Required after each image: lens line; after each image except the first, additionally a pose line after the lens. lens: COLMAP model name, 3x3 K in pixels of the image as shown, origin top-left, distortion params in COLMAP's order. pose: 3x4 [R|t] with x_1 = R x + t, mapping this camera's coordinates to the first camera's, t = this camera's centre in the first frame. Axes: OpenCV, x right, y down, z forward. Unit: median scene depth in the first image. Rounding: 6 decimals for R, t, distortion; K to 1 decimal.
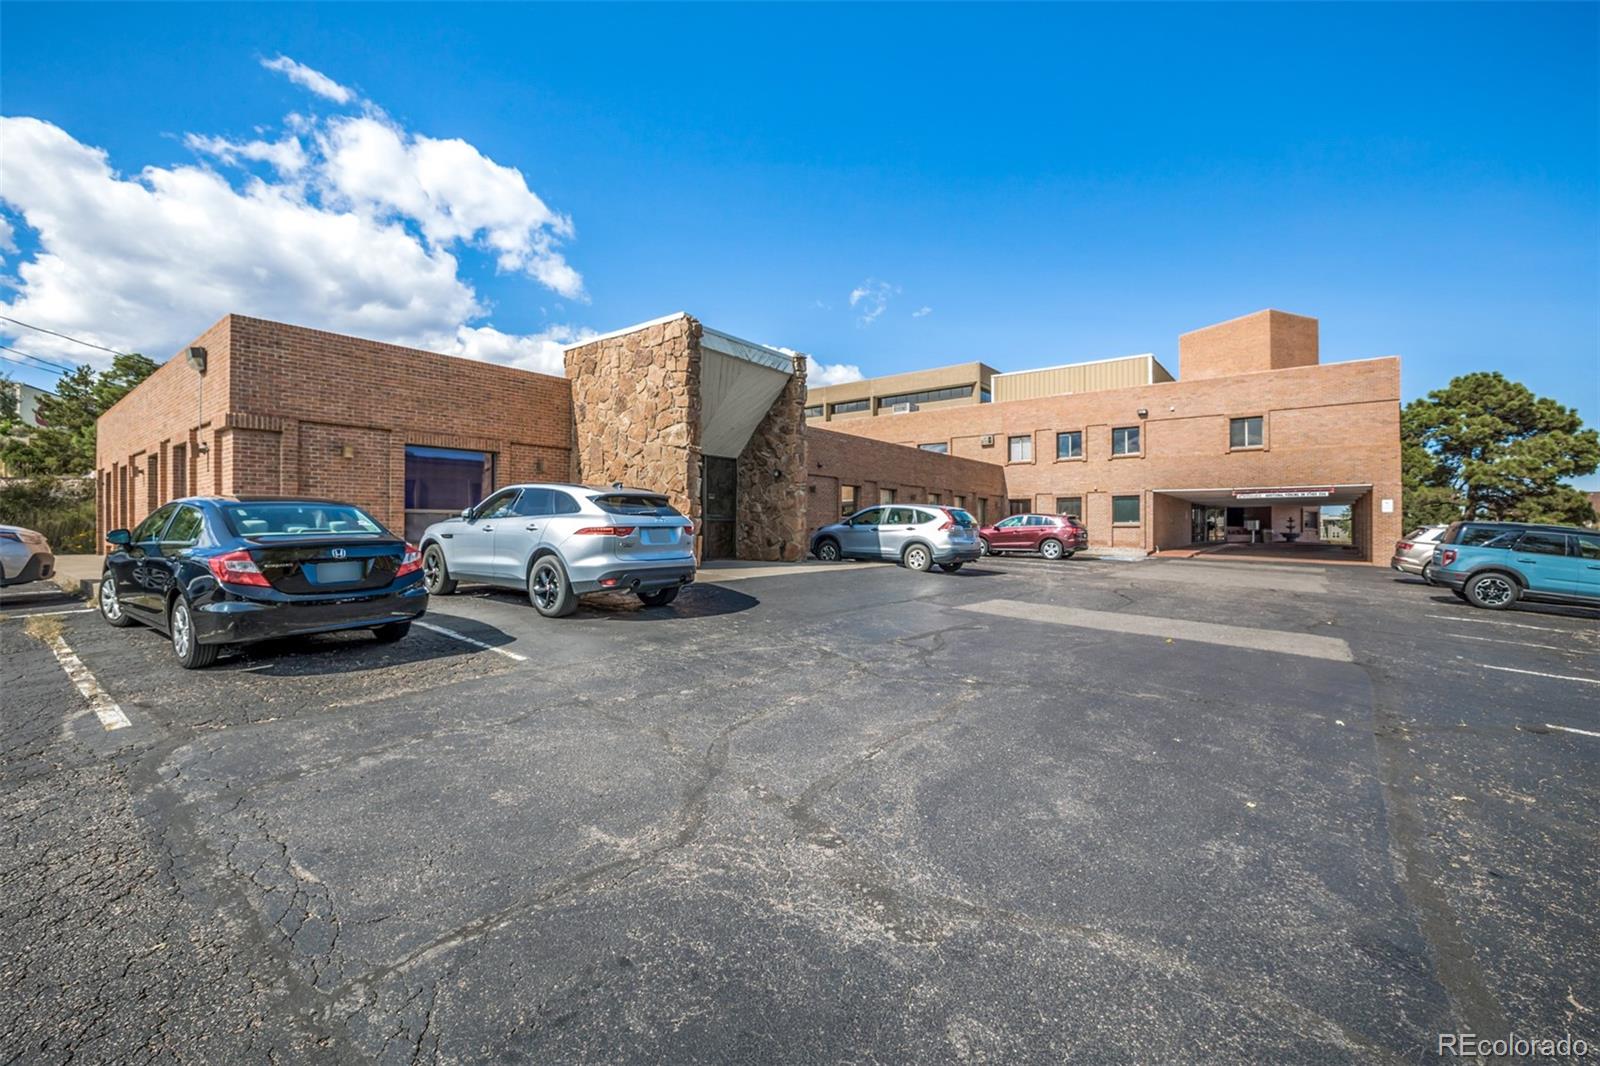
lens RADIAL K [[686.8, 0, 804.6], [0, 686.8, 530.3], [0, 0, 1]] dist [-0.051623, 0.023540]
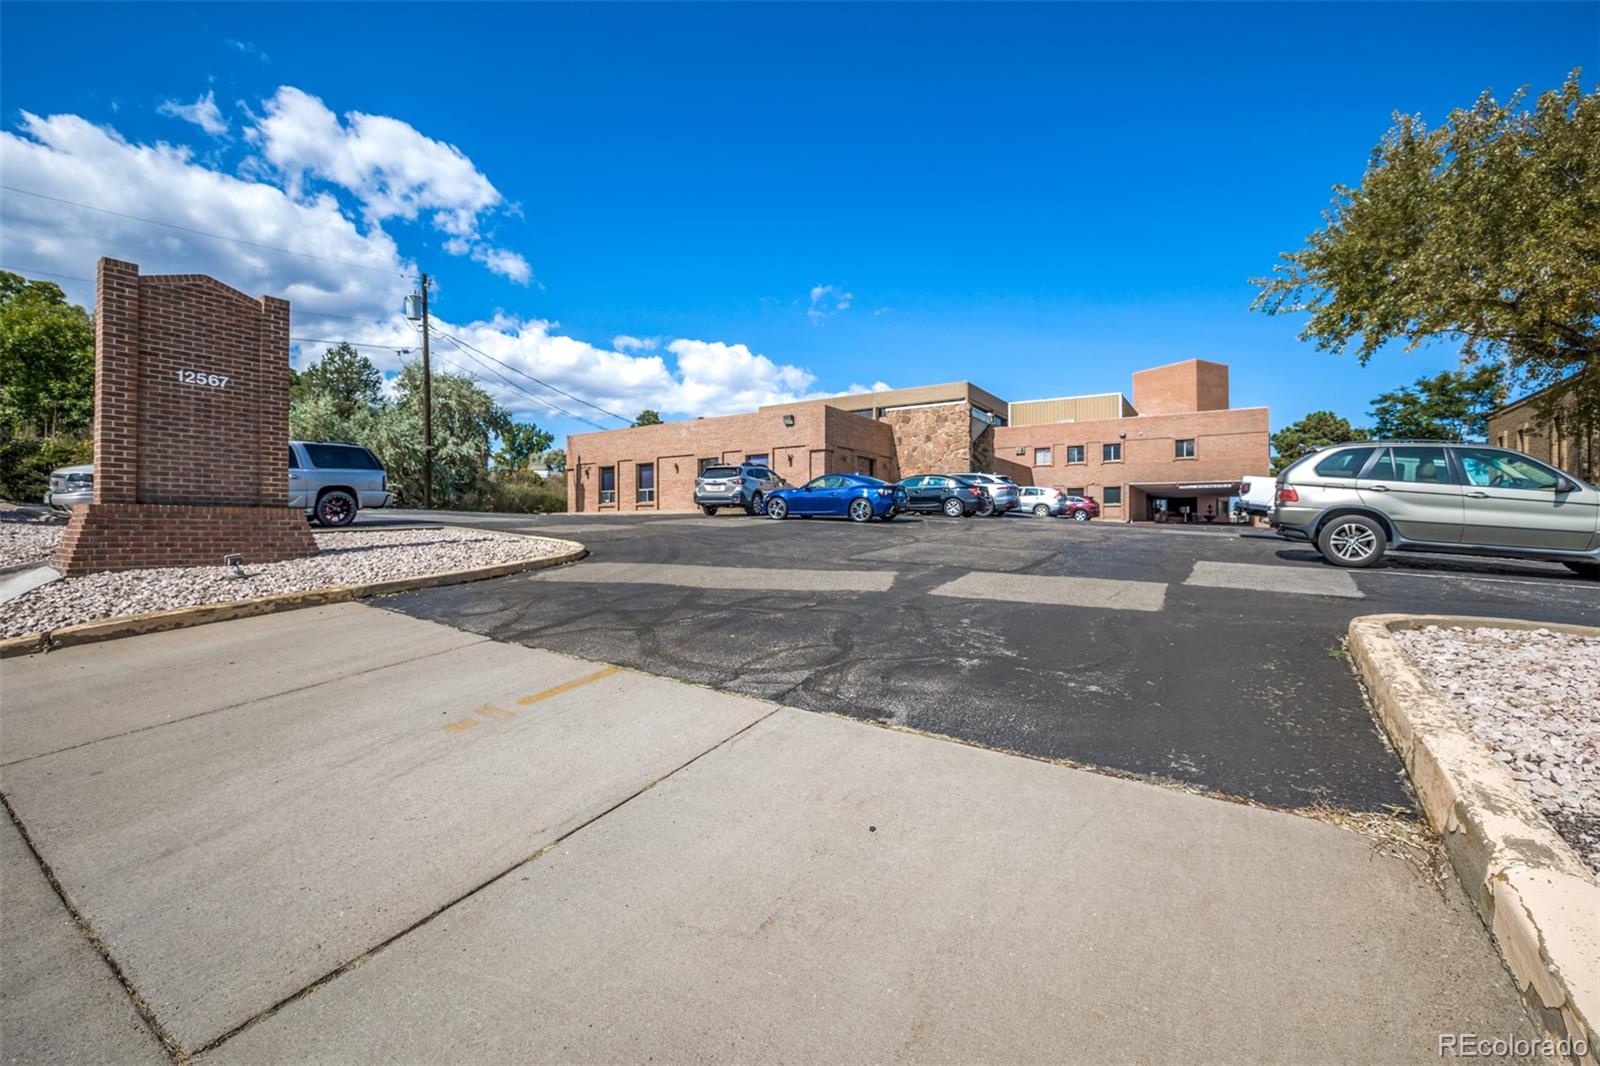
lens RADIAL K [[700.7, 0, 829.9], [0, 700.7, 525.0], [0, 0, 1]] dist [-0.000312, -0.000108]
pose [[0.991690, 0.001293, 0.128640, -0.273107], [-0.000358, 0.999973, -0.007286, 0.035033], [-0.128646, 0.007179, 0.991665, -0.376753]]
